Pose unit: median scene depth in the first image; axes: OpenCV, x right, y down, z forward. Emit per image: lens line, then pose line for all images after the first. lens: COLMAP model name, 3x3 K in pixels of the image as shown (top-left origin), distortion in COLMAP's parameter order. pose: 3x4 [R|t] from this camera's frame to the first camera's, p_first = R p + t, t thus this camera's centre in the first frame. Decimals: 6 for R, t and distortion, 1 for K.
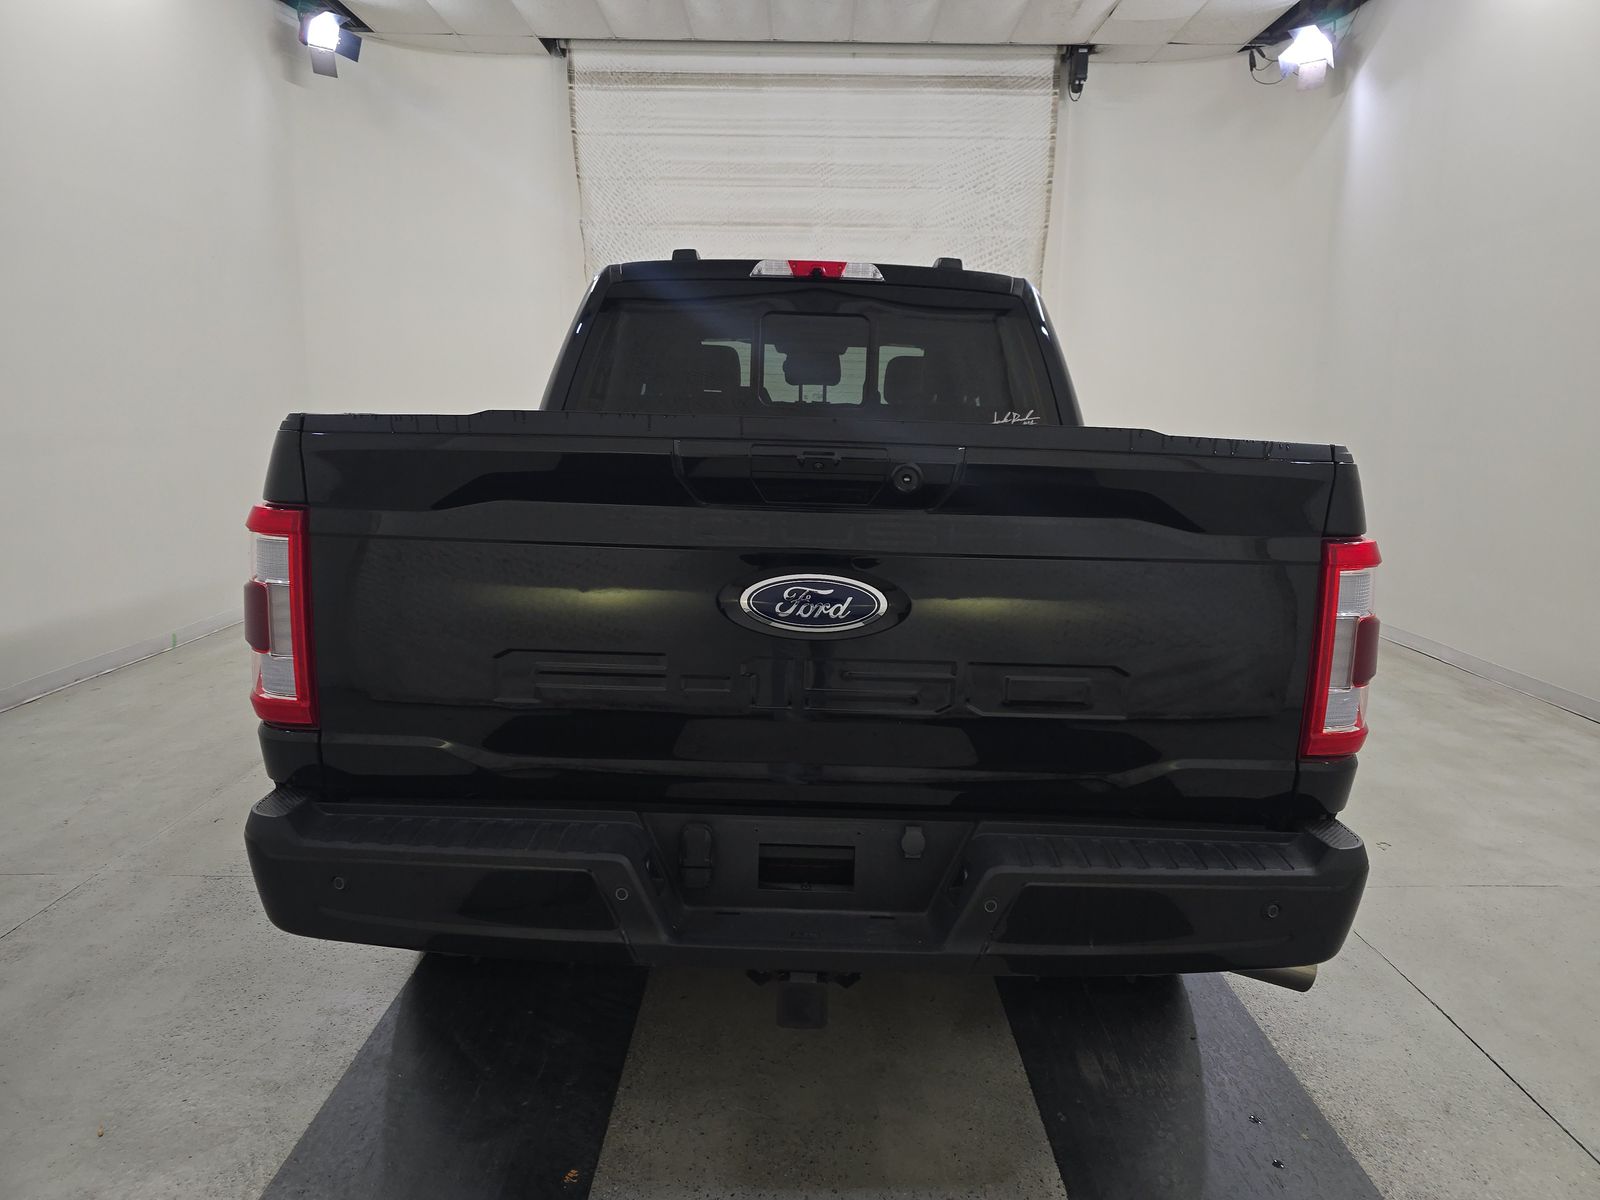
lens RADIAL K [[1070.0, 0, 800.5], [0, 1070.0, 600.2], [0, 0, 1]] dist [0.043697, -0.040842]
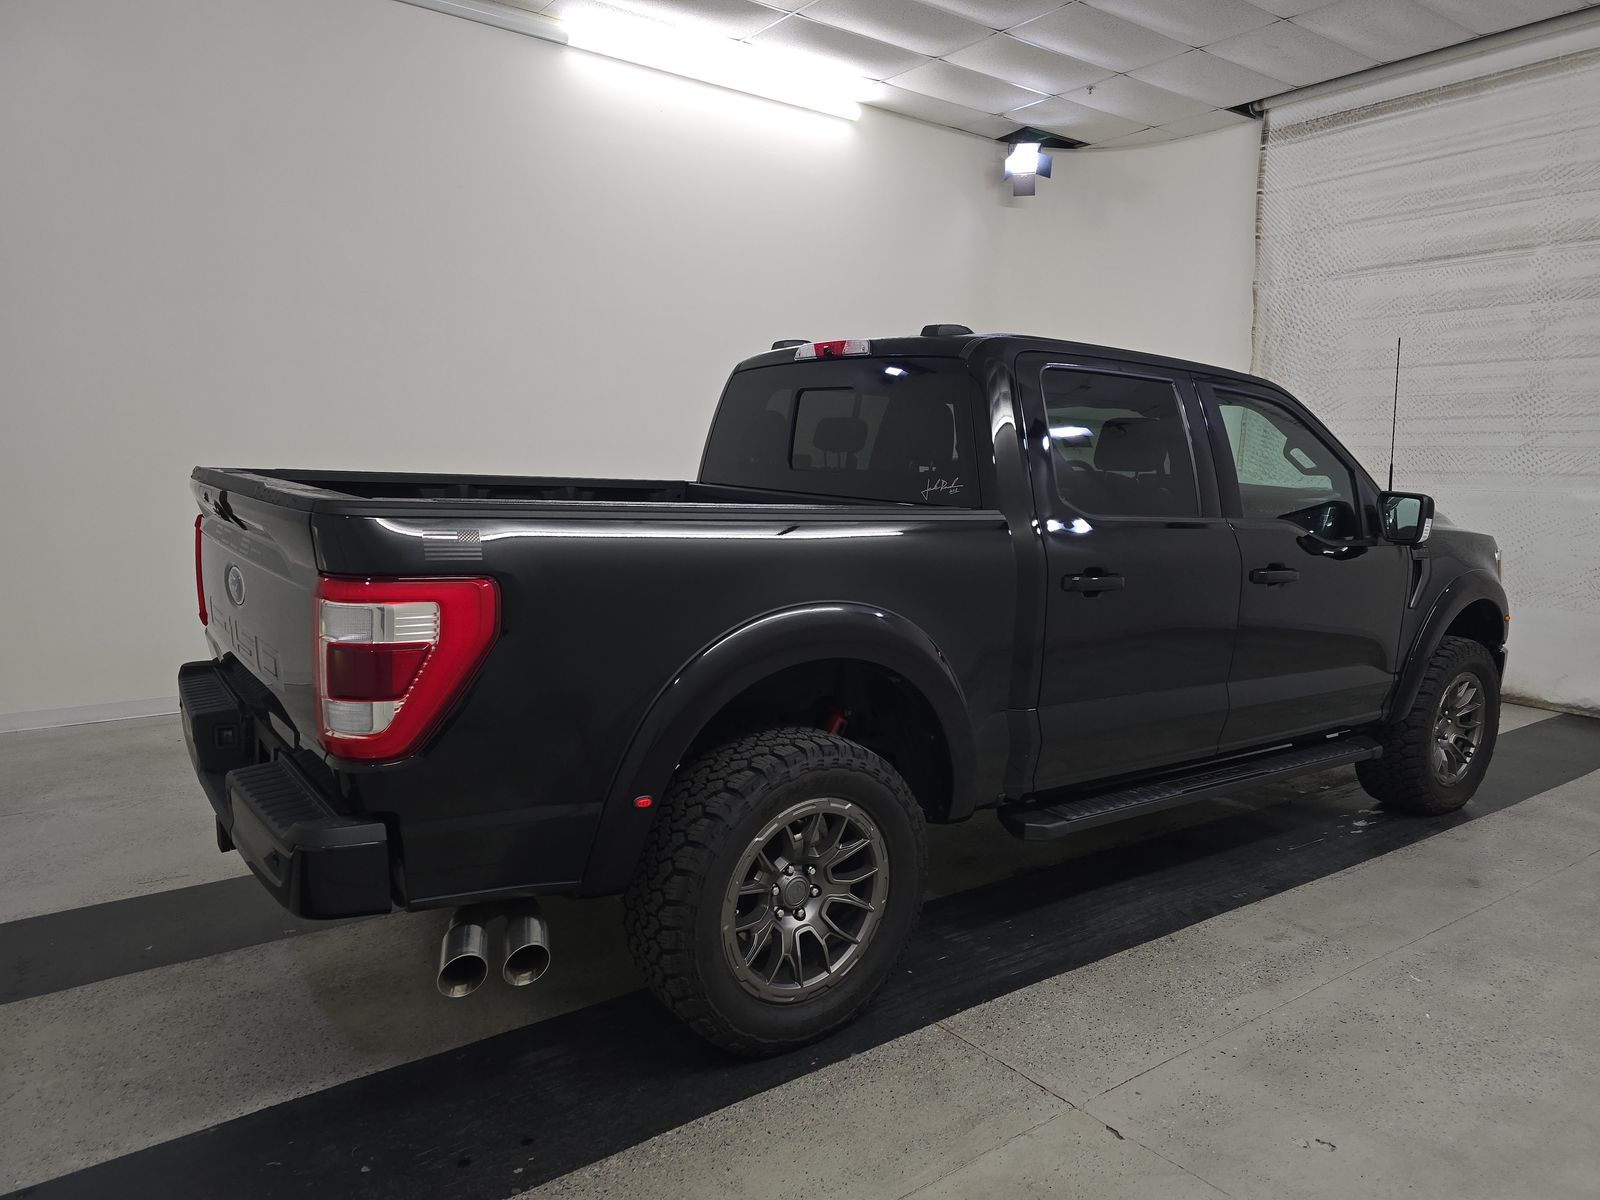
lens RADIAL K [[1059.7, 0, 803.5], [0, 1059.7, 606.0], [0, 0, 1]] dist [0.034555, -0.029457]
pose [[0.592285, 0.106813, -0.798617, 0.826418], [-0.149832, 0.988487, 0.021086, -0.060465], [0.791675, 0.107169, 0.601470, 0.321426]]
